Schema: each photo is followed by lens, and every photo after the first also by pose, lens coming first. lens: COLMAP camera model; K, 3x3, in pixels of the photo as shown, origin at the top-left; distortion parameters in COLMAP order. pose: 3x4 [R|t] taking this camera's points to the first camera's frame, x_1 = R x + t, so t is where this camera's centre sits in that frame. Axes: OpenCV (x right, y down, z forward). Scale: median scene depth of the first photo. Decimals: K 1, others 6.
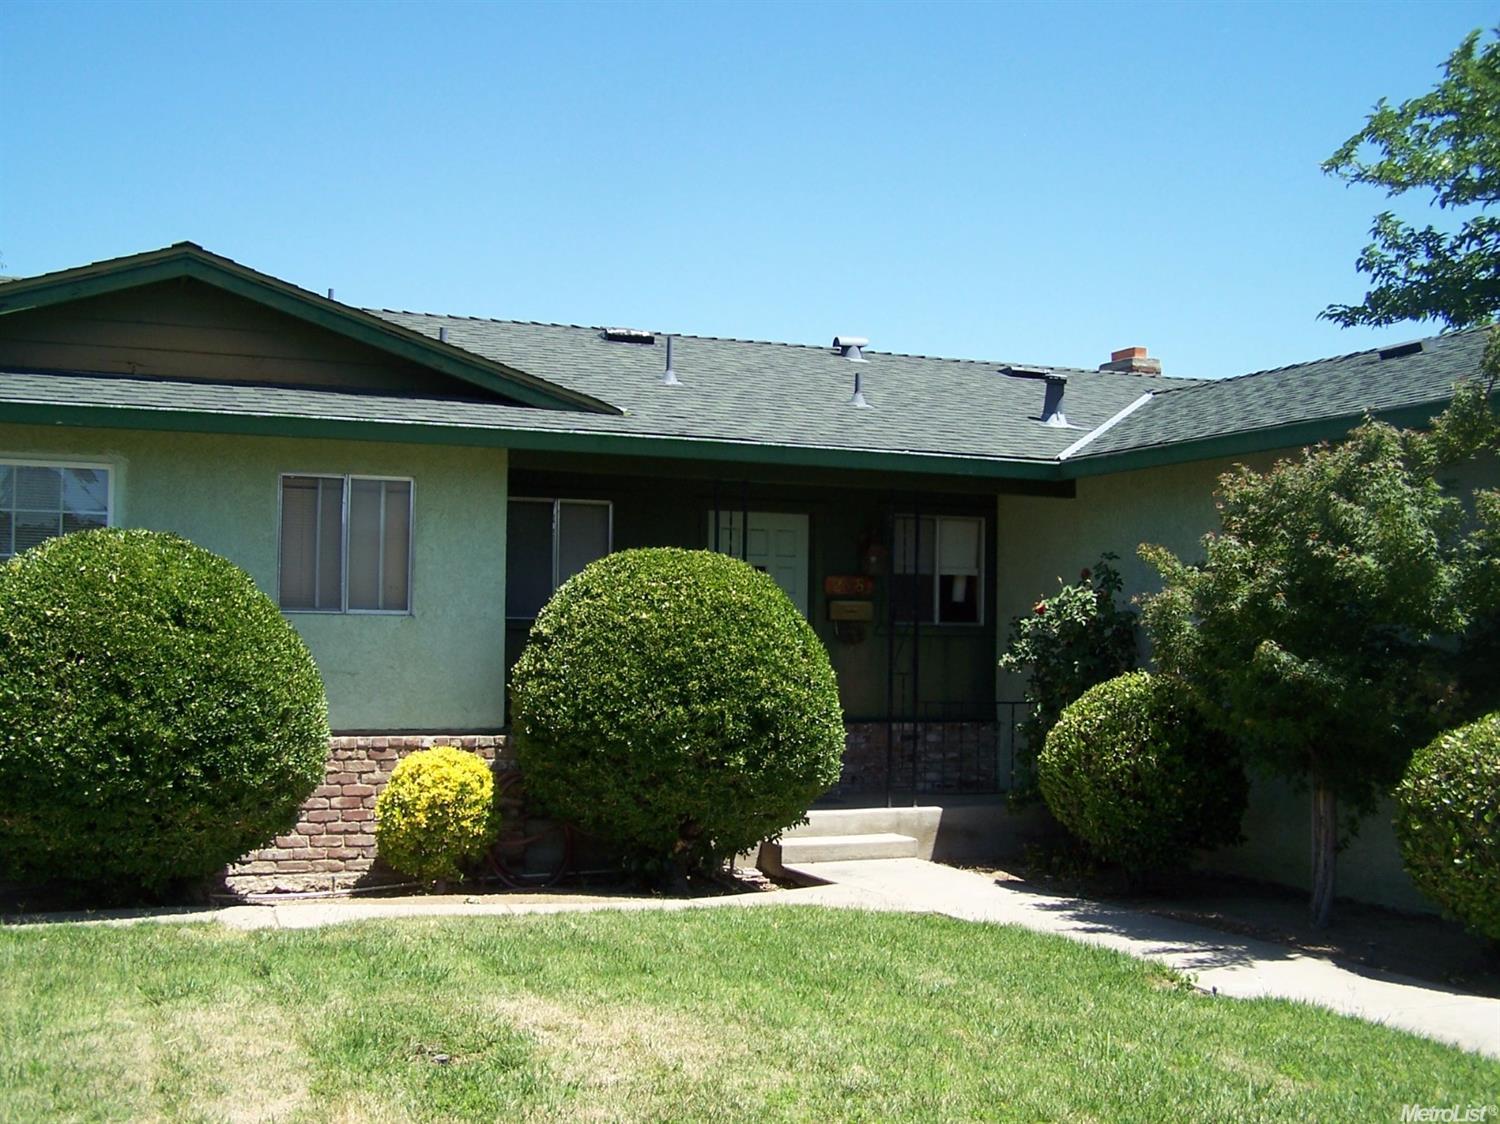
lens RADIAL K [[1688.5, 0, 748.9], [0, 1688.5, 564.6], [0, 0, 1]] dist [0.002893, 0.000000]
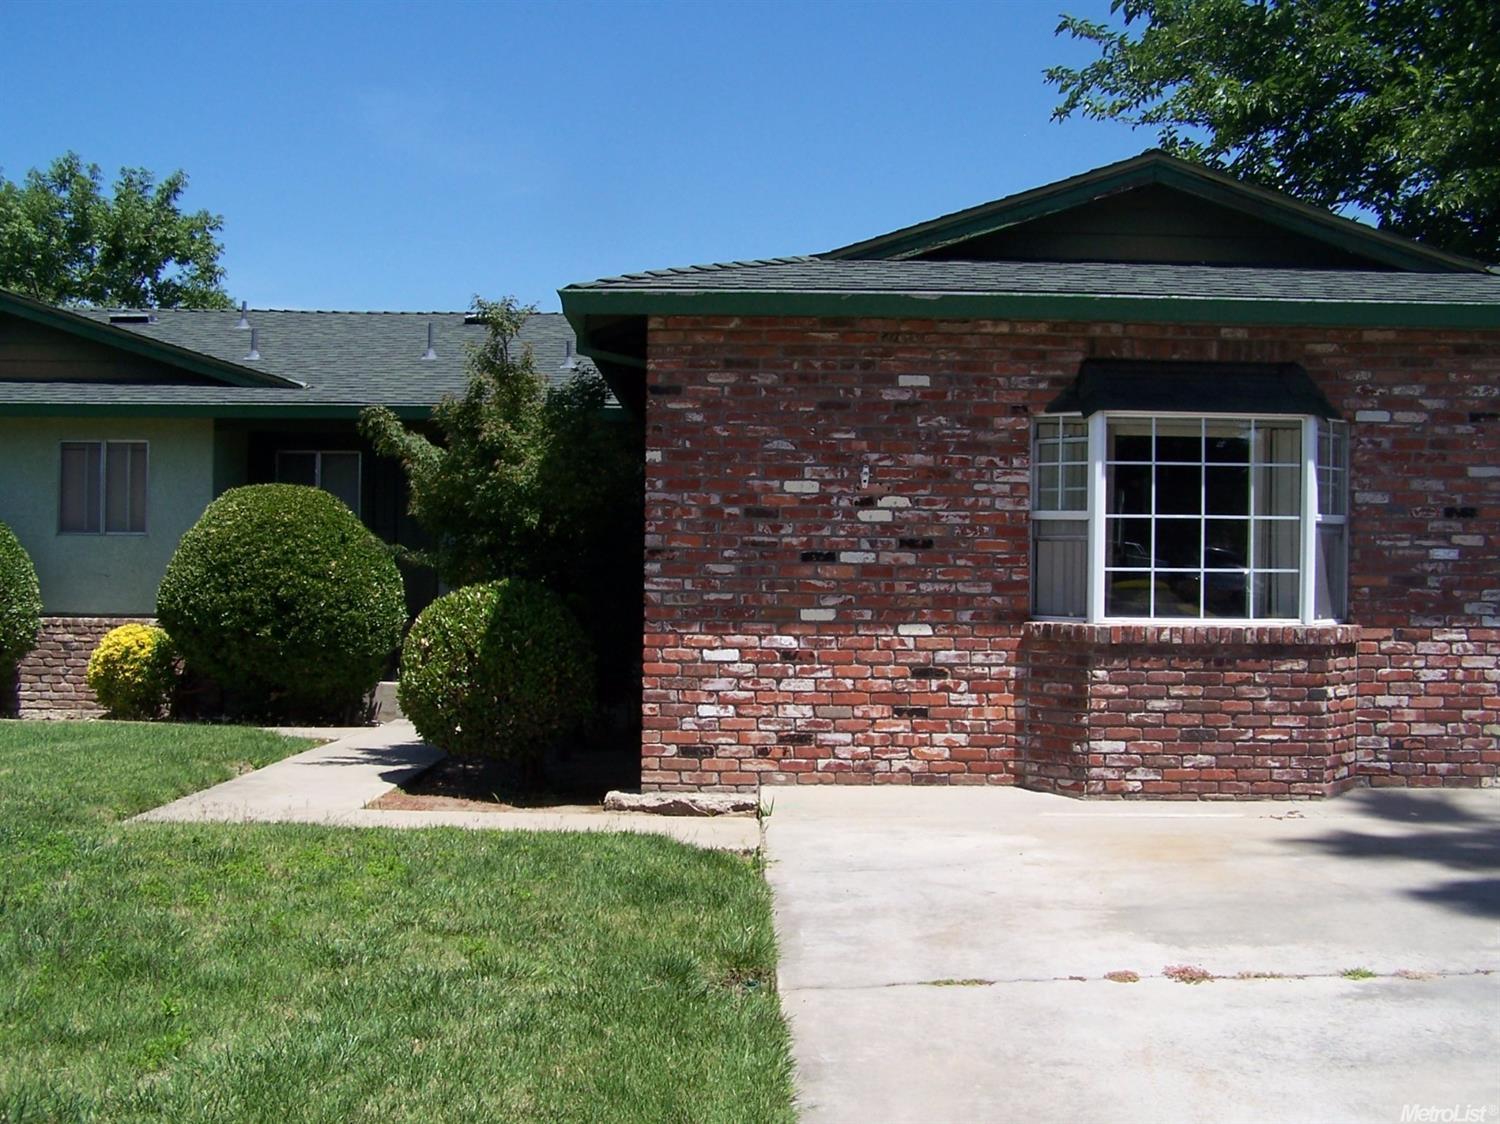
lens RADIAL K [[1688.5, 0, 753.2], [0, 1688.5, 559.2], [0, 0, 1]] dist [0.002893, 0.000000]
pose [[0.921596, -0.010927, -0.387996, 0.902848], [0.020242, 0.999596, 0.019929, 0.034464], [0.387622, -0.026220, 0.921446, -0.143600]]
